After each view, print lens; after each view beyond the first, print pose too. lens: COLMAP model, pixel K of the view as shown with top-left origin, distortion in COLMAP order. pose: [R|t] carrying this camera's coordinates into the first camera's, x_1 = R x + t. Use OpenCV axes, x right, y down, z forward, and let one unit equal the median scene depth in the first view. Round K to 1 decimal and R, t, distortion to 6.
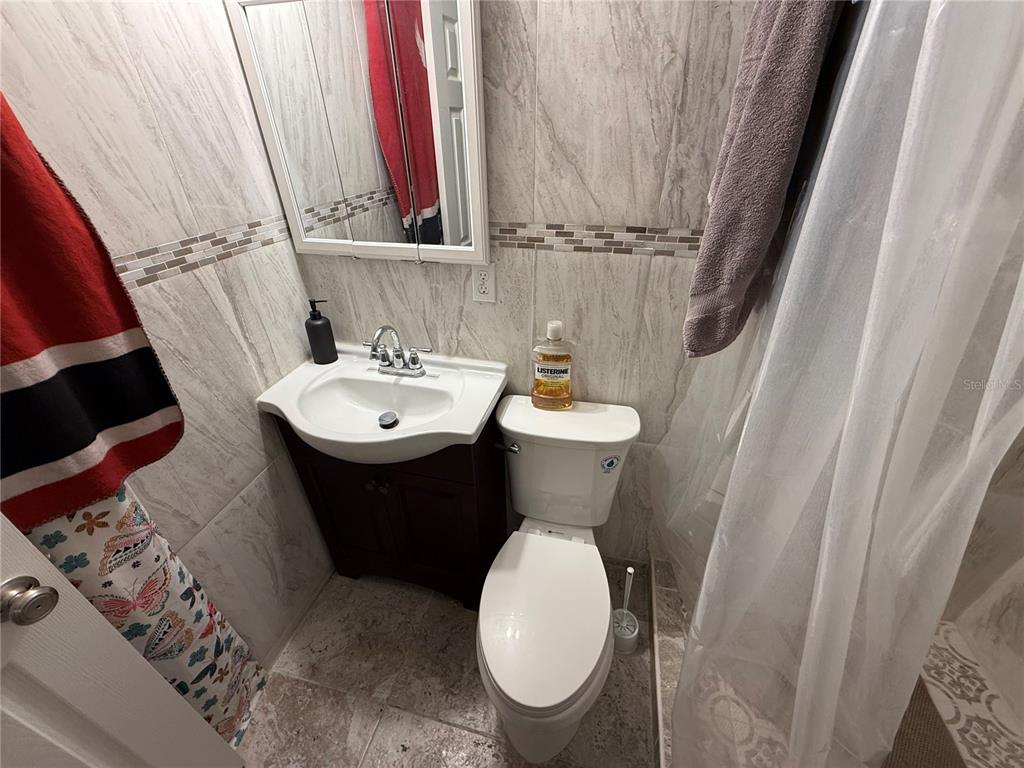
lens RADIAL K [[408.6, 0, 511.6], [0, 408.6, 385.5], [0, 0, 1]] dist [0.001859, -0.000299]
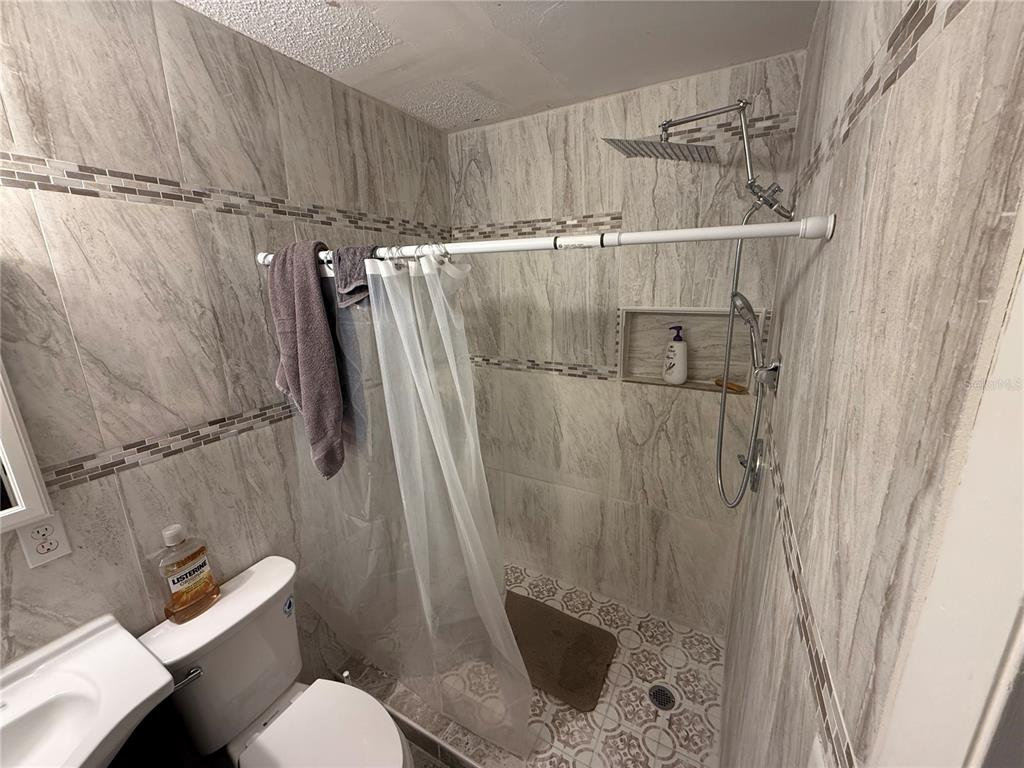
lens RADIAL K [[408.6, 0, 513.4], [0, 408.6, 382.6], [0, 0, 1]] dist [0.001859, -0.000299]
pose [[0.249566, -0.231719, 0.940225, -0.574751], [0.522389, 0.849766, 0.070766, -0.096500], [-0.815369, 0.473502, 0.333120, -0.186359]]
